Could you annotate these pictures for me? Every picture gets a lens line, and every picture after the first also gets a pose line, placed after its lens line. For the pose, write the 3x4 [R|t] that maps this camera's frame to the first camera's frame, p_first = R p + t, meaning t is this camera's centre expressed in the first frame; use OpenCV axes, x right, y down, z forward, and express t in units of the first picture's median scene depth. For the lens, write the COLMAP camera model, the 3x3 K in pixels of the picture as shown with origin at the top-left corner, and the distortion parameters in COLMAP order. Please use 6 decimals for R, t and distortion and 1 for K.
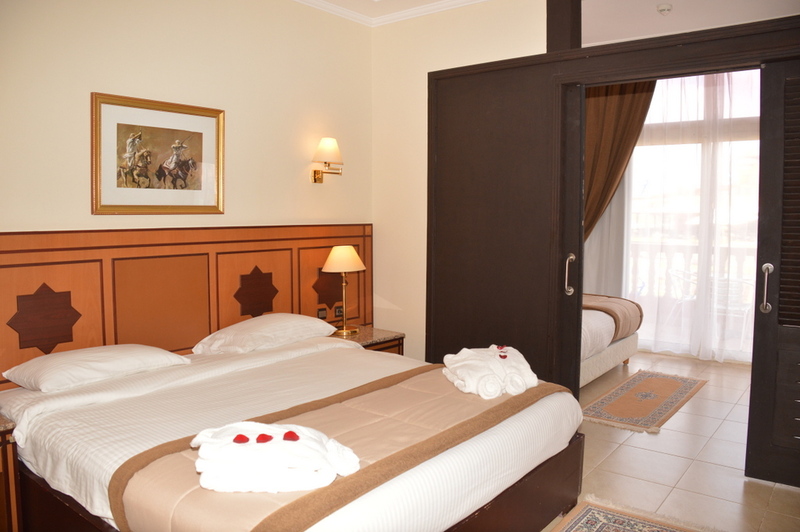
lens RADIAL K [[618.5, 0, 399.0], [0, 618.5, 264.4], [0, 0, 1]] dist [-0.160525, 0.079485]
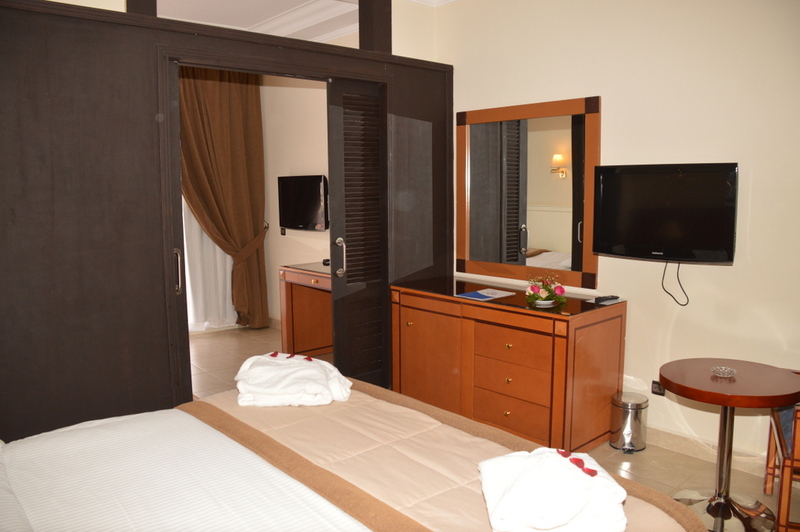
lens RADIAL K [[618.5, 0, 401.1], [0, 618.5, 268.1], [0, 0, 1]] dist [-0.160525, 0.079485]
pose [[0.176637, -0.124382, 0.976385, -0.557095], [0.086938, 0.990078, 0.110398, -0.061284], [-0.980429, 0.065385, 0.185698, 0.531182]]
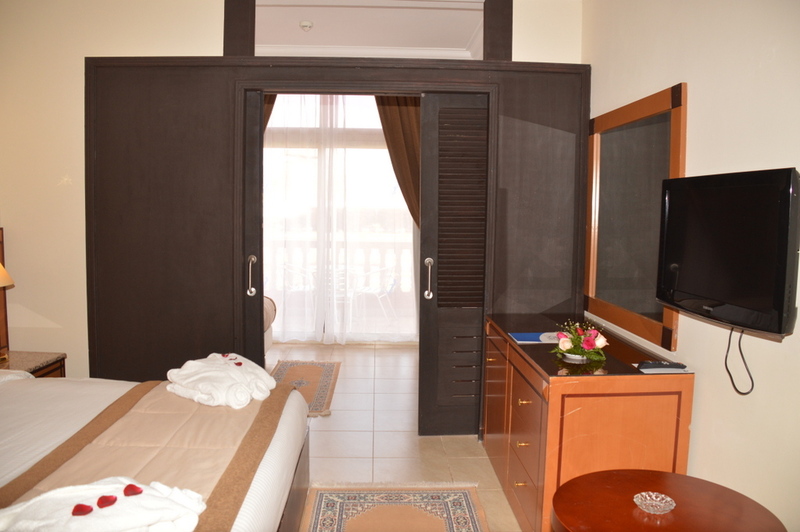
lens RADIAL K [[618.5, 0, 406.0], [0, 618.5, 261.6], [0, 0, 1]] dist [-0.160525, 0.079485]
pose [[0.750088, -0.044452, 0.659843, -0.211467], [0.040069, 0.998960, 0.021748, -0.020315], [-0.660123, 0.010126, 0.751089, 0.060361]]
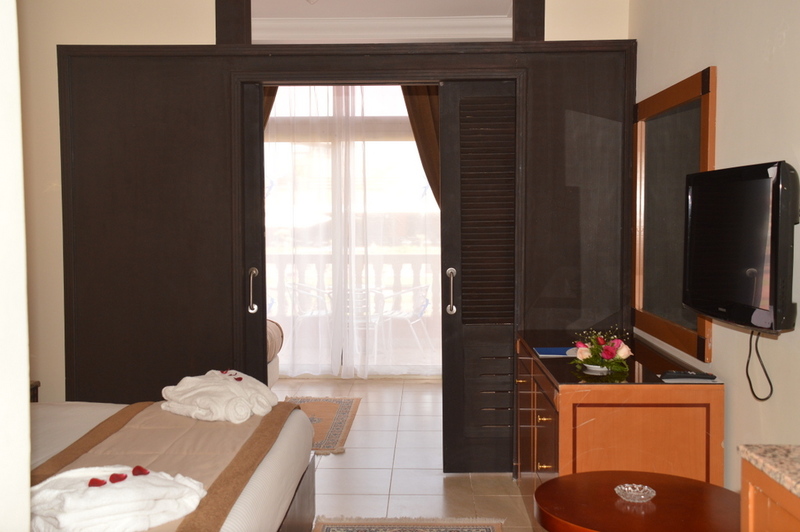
lens RADIAL K [[840.6, 0, 406.1], [0, 840.6, 263.9], [0, 0, 1]] dist [0.011293, 0.000000]
pose [[0.793052, -0.039249, 0.607888, -0.316732], [0.054787, 0.998473, -0.007007, -0.002520], [-0.606685, 0.038862, 0.793992, -0.148636]]
